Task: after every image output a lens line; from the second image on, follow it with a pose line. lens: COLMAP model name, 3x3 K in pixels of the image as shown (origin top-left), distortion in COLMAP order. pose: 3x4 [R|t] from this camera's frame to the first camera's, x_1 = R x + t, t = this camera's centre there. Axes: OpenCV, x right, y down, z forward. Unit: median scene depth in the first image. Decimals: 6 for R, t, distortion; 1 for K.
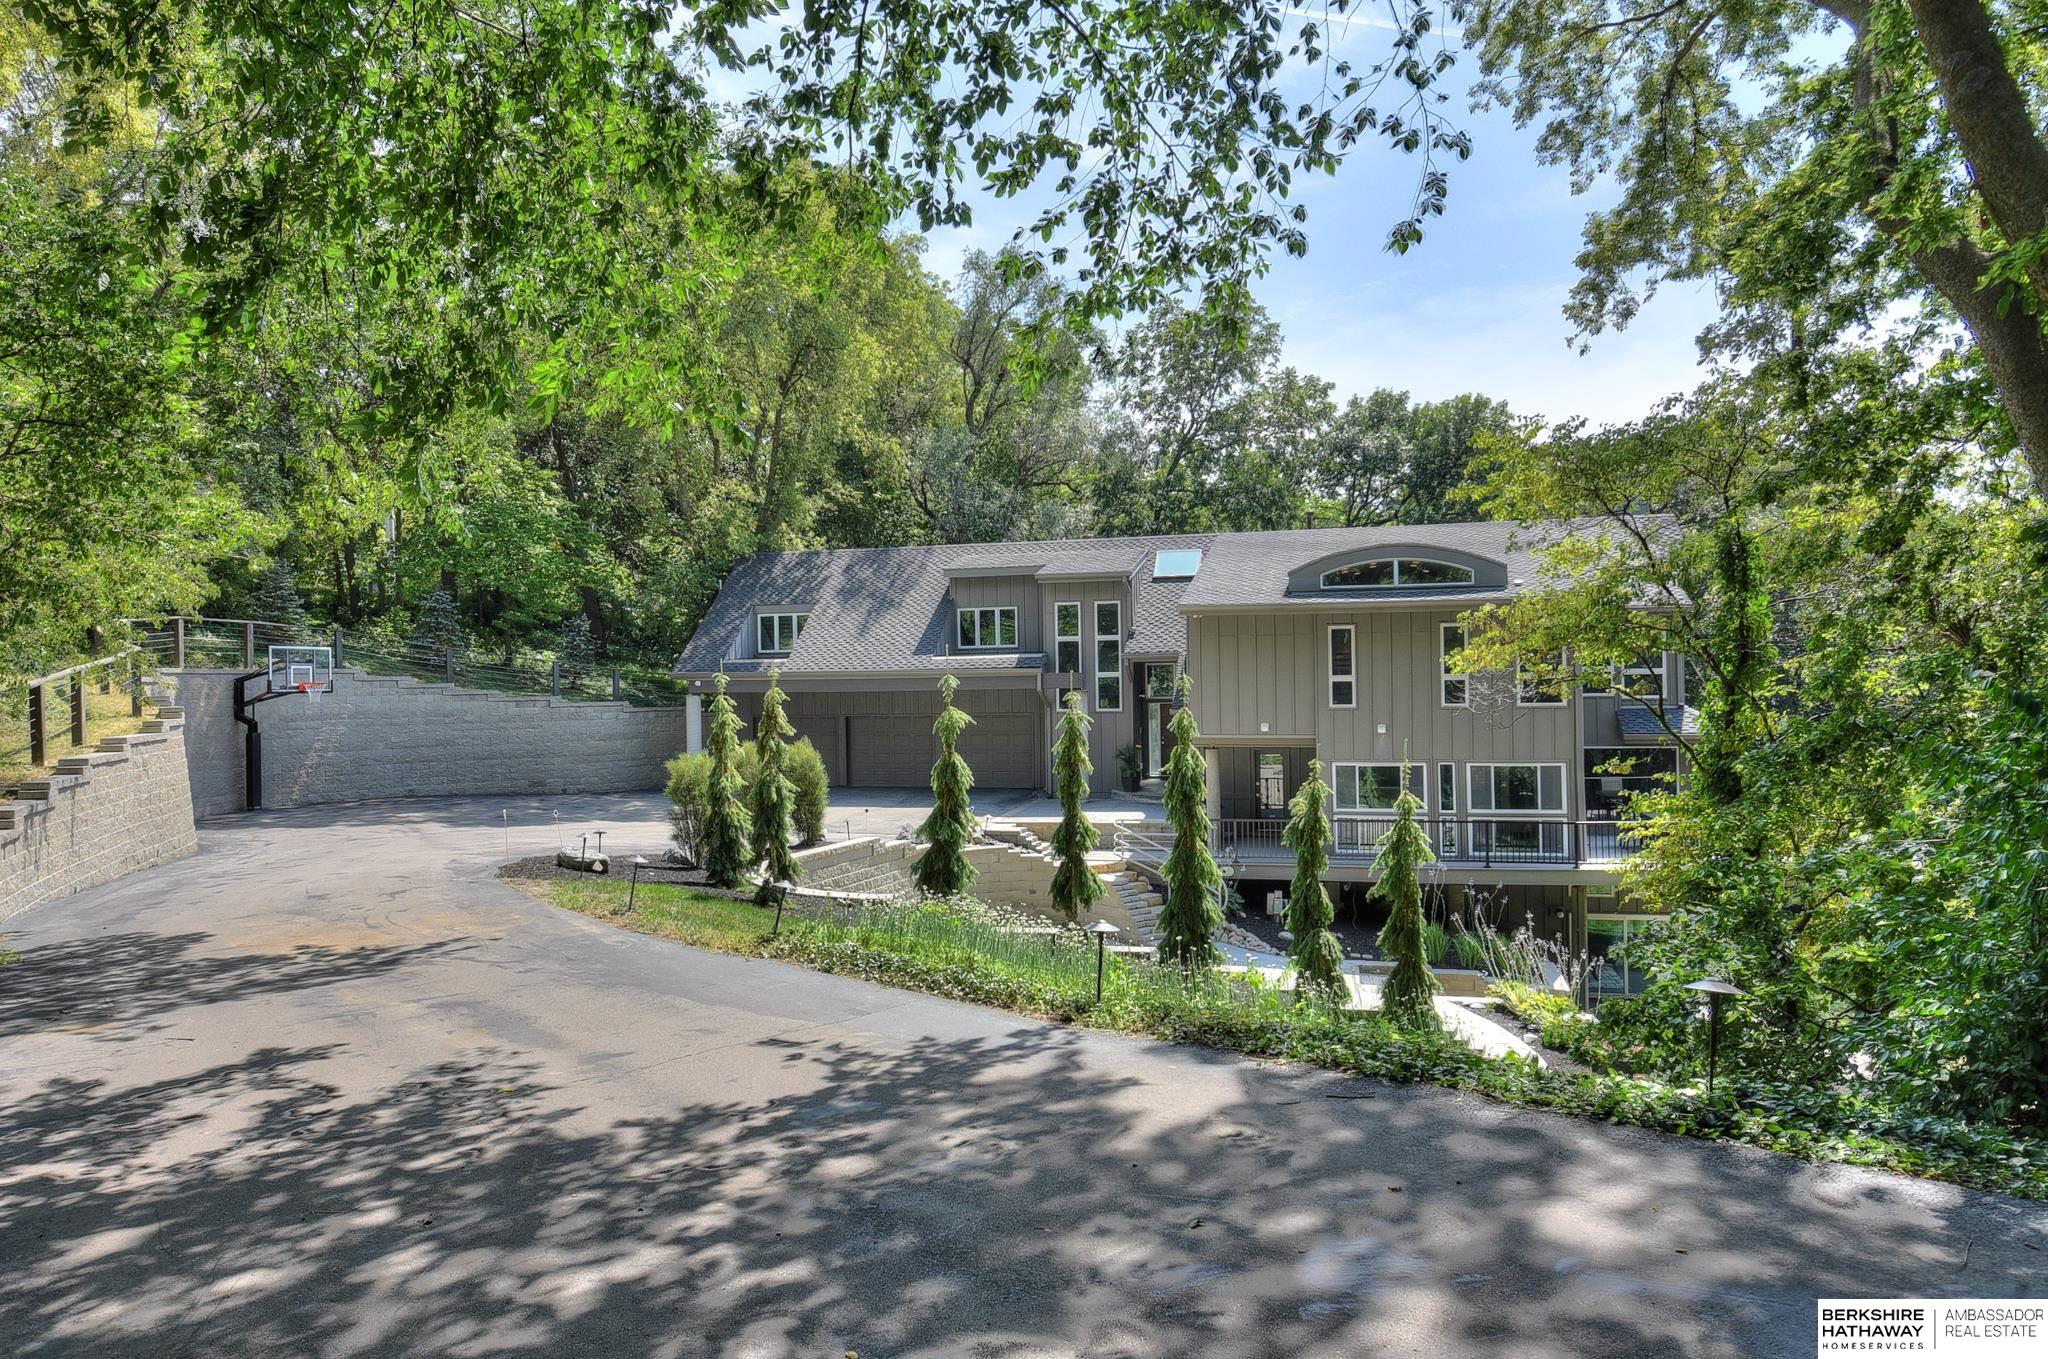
lens RADIAL K [[1307.8, 0, 1072.4], [0, 1307.8, 680.0], [0, 0, 1]] dist [0.005493, -0.000996]
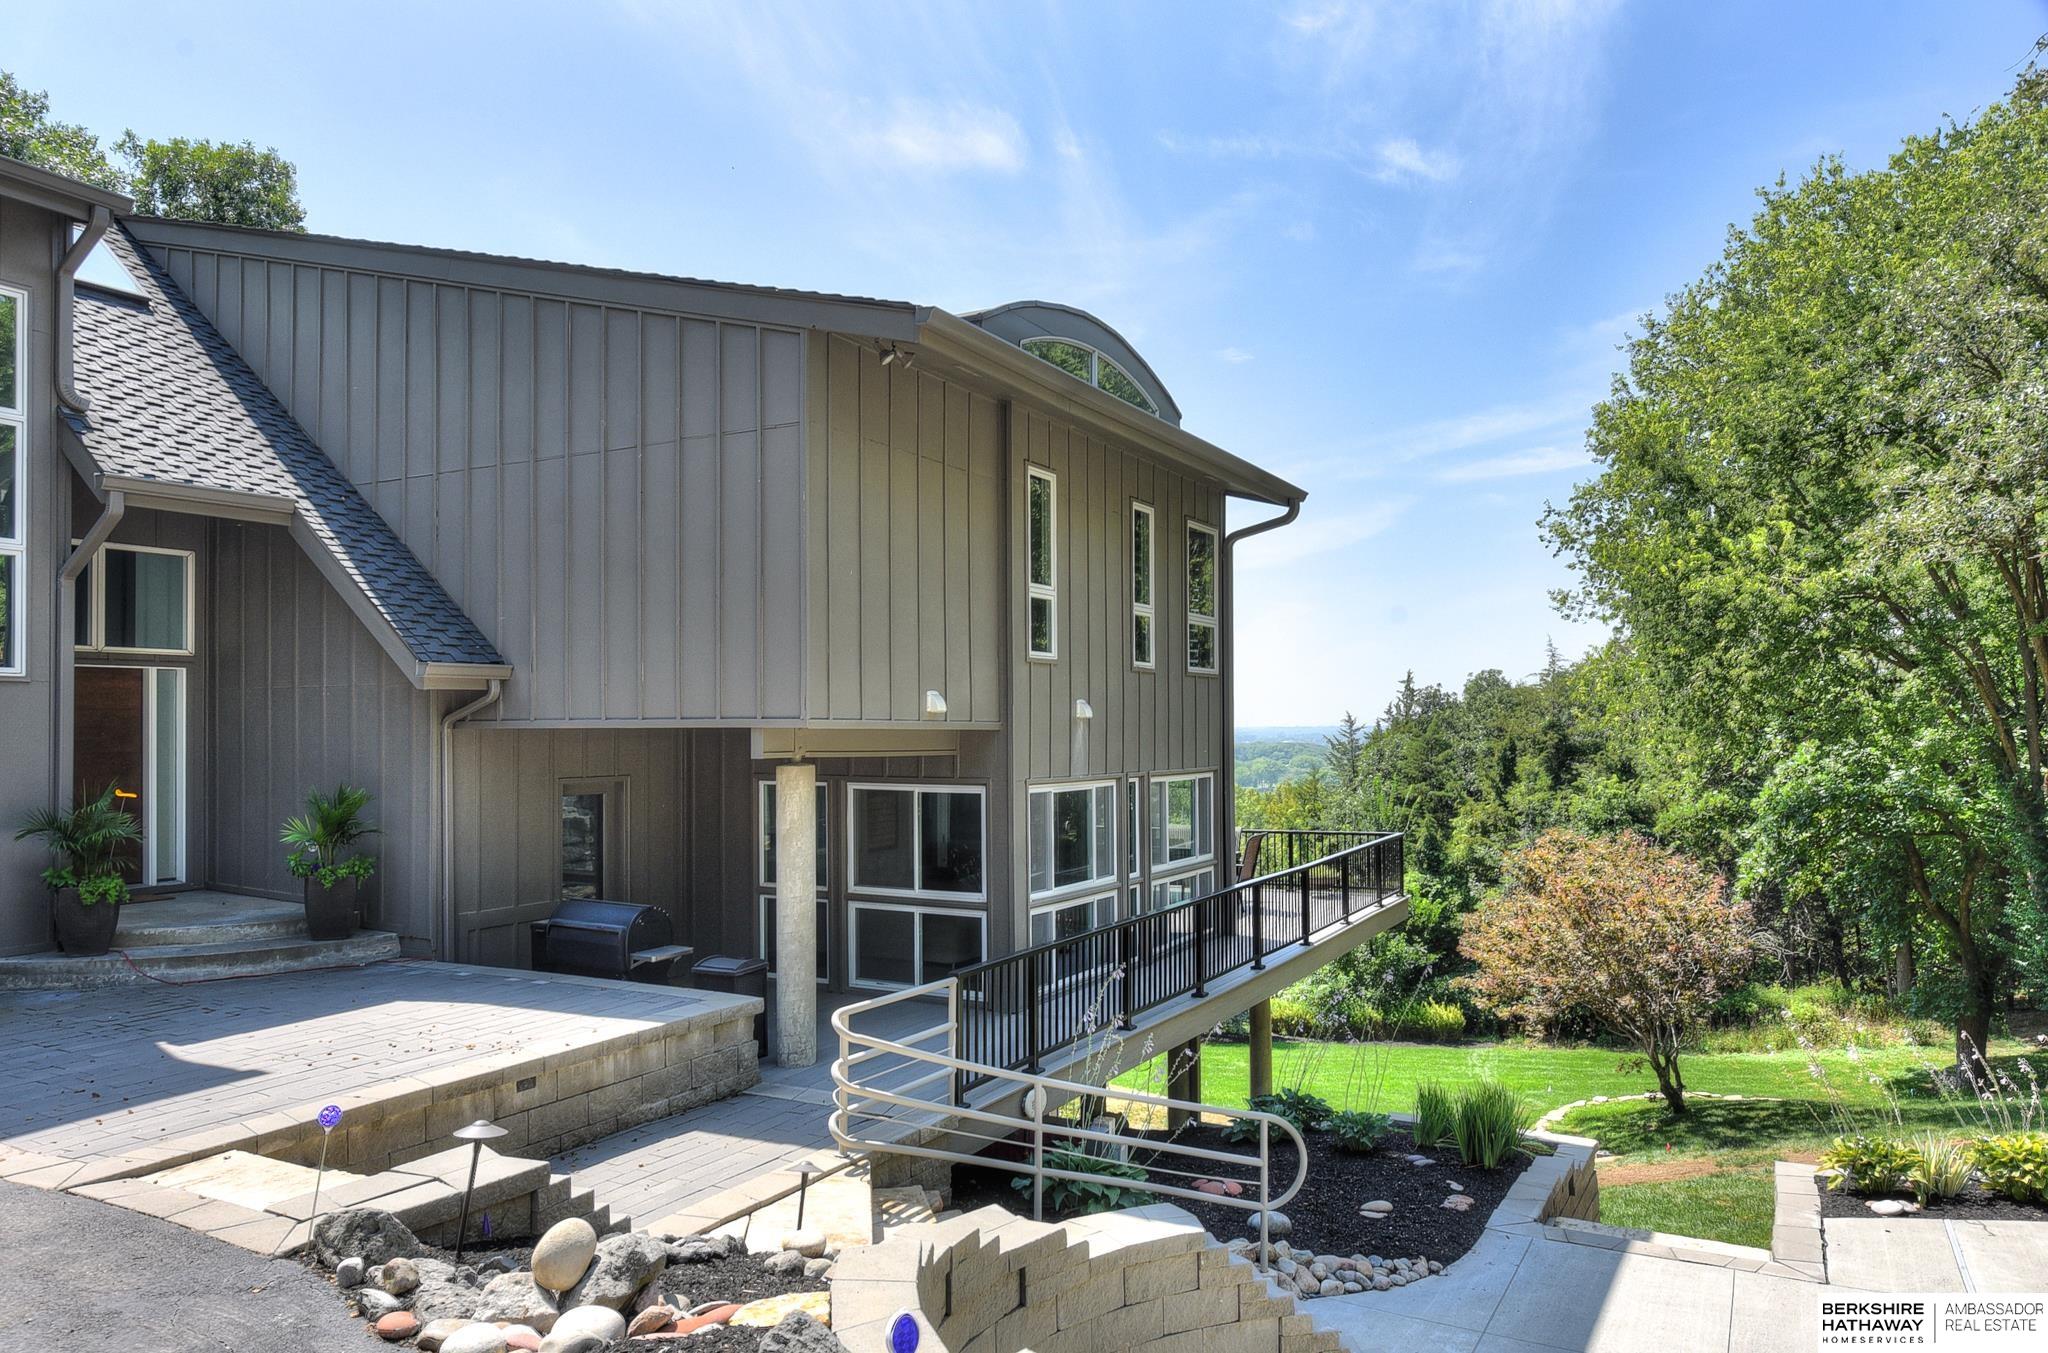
lens RADIAL K [[1390.3, 0, 1036.0], [0, 1390.3, 705.0], [0, 0, 1]] dist [0.005396, 0.001961]
pose [[0.273390, 0.033344, 0.961325, -0.204308], [0.010552, 0.999235, -0.037659, 0.046477], [-0.961845, 0.020439, 0.272829, 0.756789]]
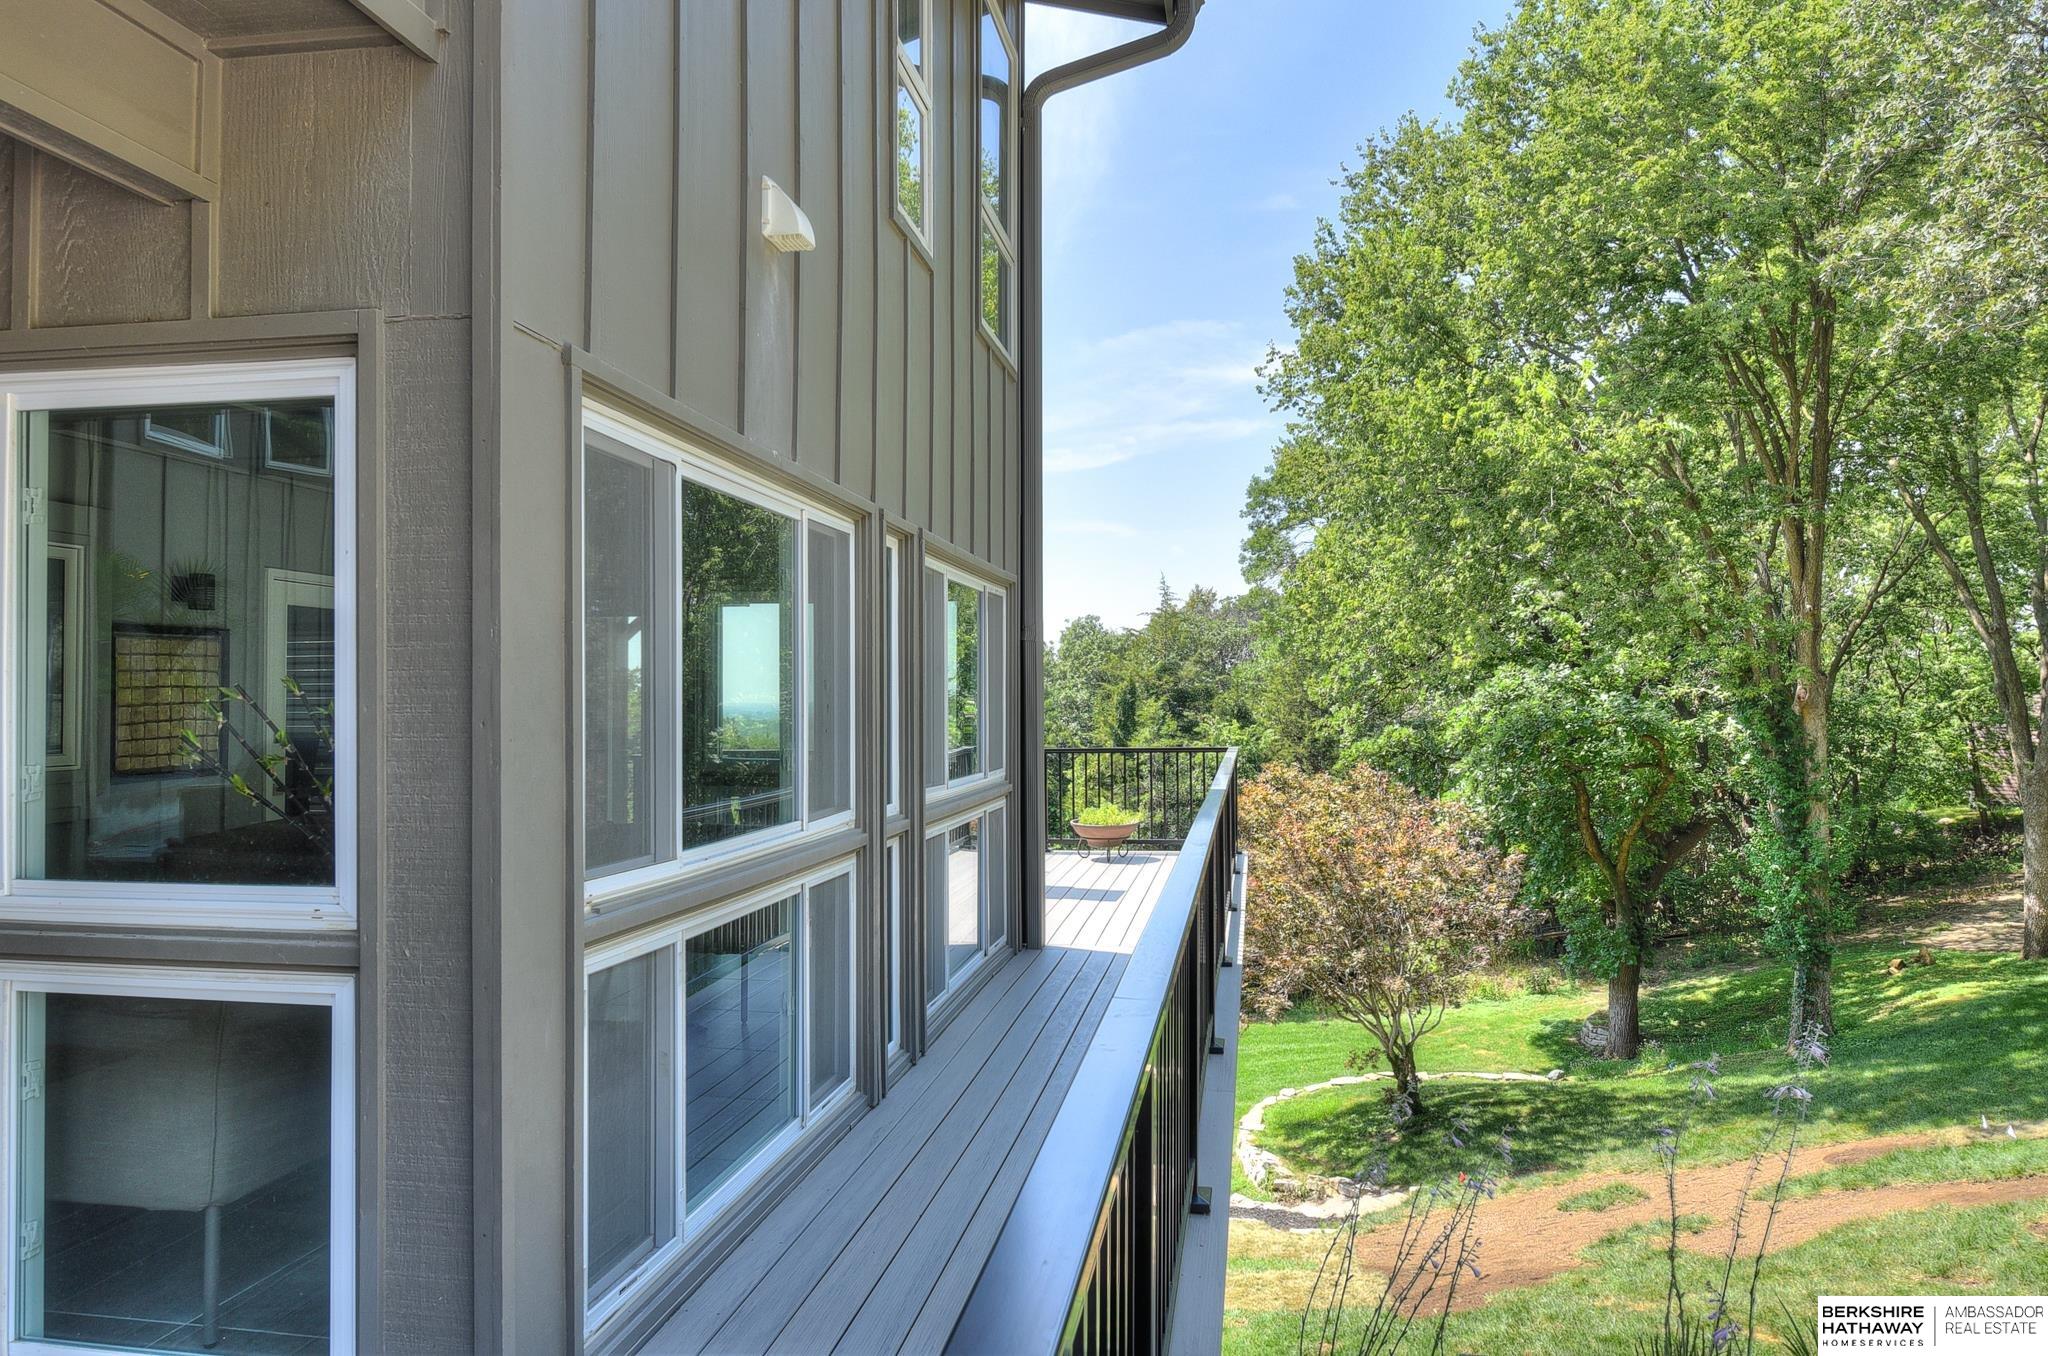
lens RADIAL K [[1344.5, 0, 1024.0], [0, 1344.5, 678.0], [0, 0, 1]] dist [0.005055, 0.001739]
pose [[-0.045478, 0.036486, 0.998299, 0.089025], [0.015426, 0.999239, -0.035818, 0.075863], [-0.998846, 0.013771, -0.046006, 0.842883]]
